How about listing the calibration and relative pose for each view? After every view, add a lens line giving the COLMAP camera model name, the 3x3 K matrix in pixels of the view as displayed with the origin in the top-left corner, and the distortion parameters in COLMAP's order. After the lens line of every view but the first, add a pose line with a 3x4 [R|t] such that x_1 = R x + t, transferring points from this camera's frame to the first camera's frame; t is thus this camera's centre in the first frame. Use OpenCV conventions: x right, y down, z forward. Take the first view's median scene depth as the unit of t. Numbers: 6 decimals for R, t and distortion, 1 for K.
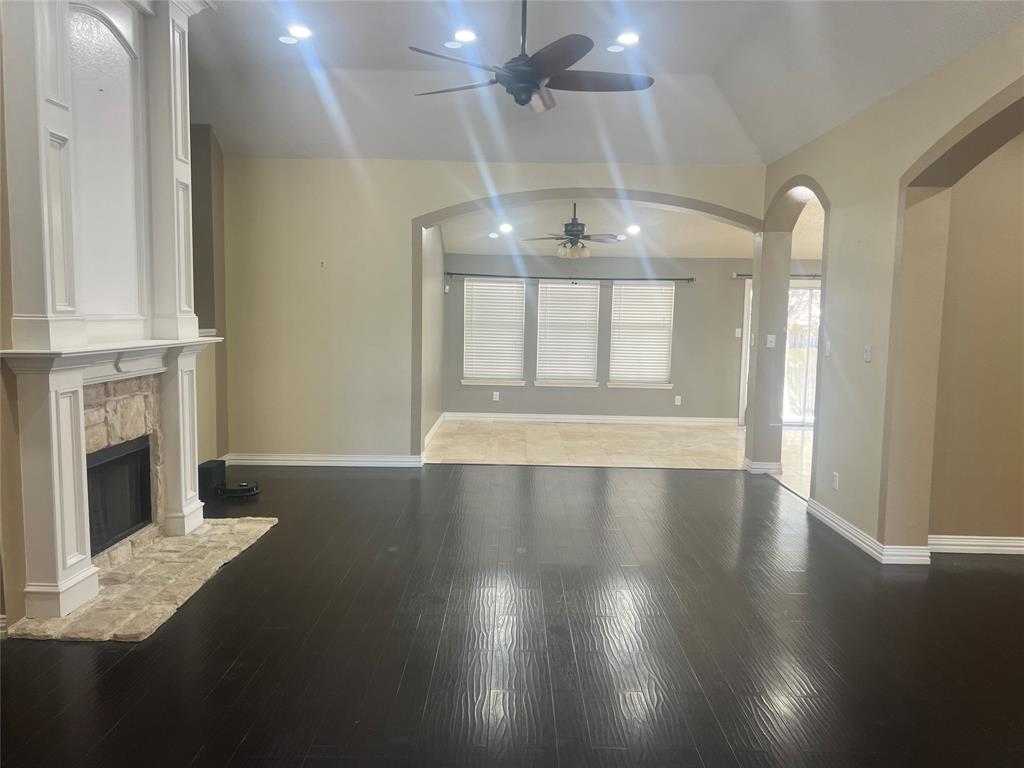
lens RADIAL K [[754.1, 0, 512.0], [0, 754.1, 384.0], [0, 0, 1]] dist [0.119466, 0.000179]
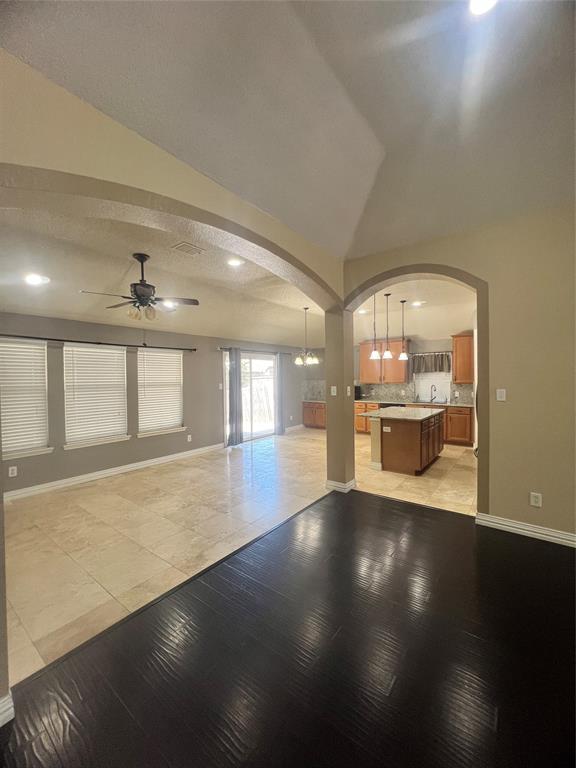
lens RADIAL K [[308.6, 0, 288.0], [0, 308.6, 384.0], [0, 0, 1]] dist [0.000517, 0.000131]
pose [[0.599462, -0.043409, 0.799226, -0.112852], [0.096505, 0.995164, -0.018332, -0.047904], [-0.794564, 0.088119, 0.600752, 0.525199]]
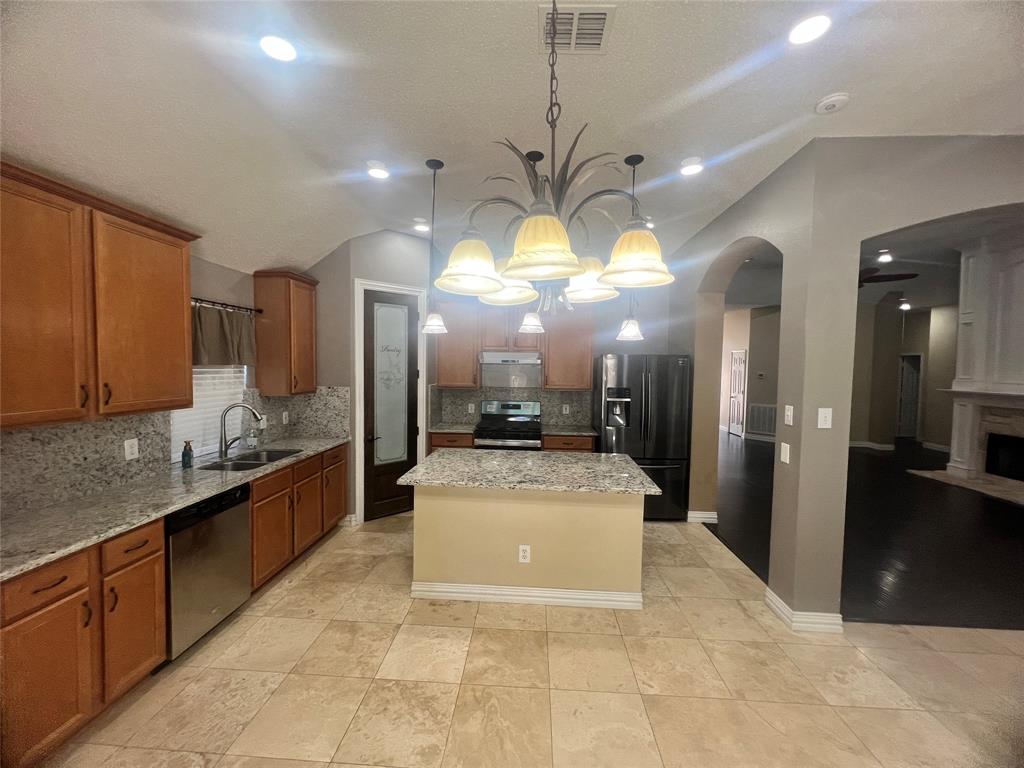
lens RADIAL K [[416.5, 0, 512.0], [0, 416.5, 384.0], [0, 0, 1]] dist [-0.000152, -0.000013]
pose [[-0.997712, -0.037761, 0.056081, 0.405108], [-0.029762, 0.990097, 0.137195, -0.090228], [-0.060706, 0.135212, -0.988955, 0.967226]]
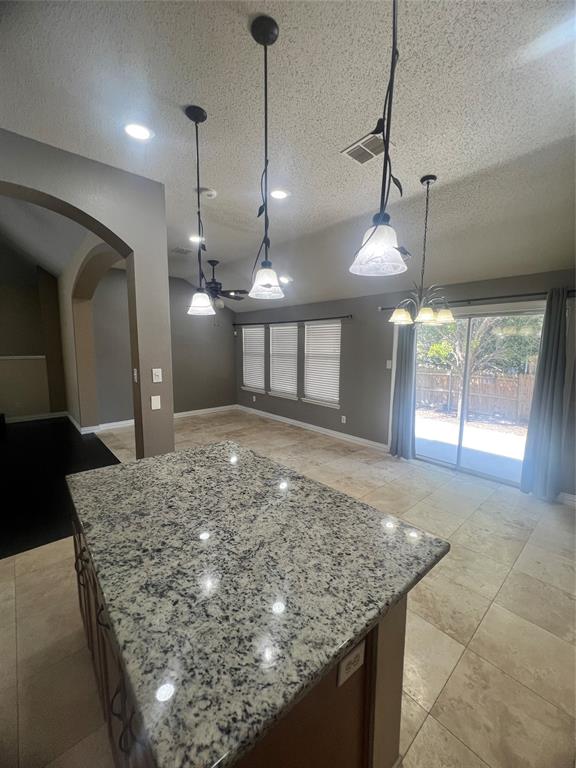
lens RADIAL K [[308.6, 0, 288.0], [0, 308.6, 384.0], [0, 0, 1]] dist [0.000517, 0.000131]
pose [[0.662722, 0.078550, -0.744734, 0.521399], [-0.062641, 0.996813, 0.049395, -0.052794], [0.746241, 0.013916, 0.665531, 0.617763]]
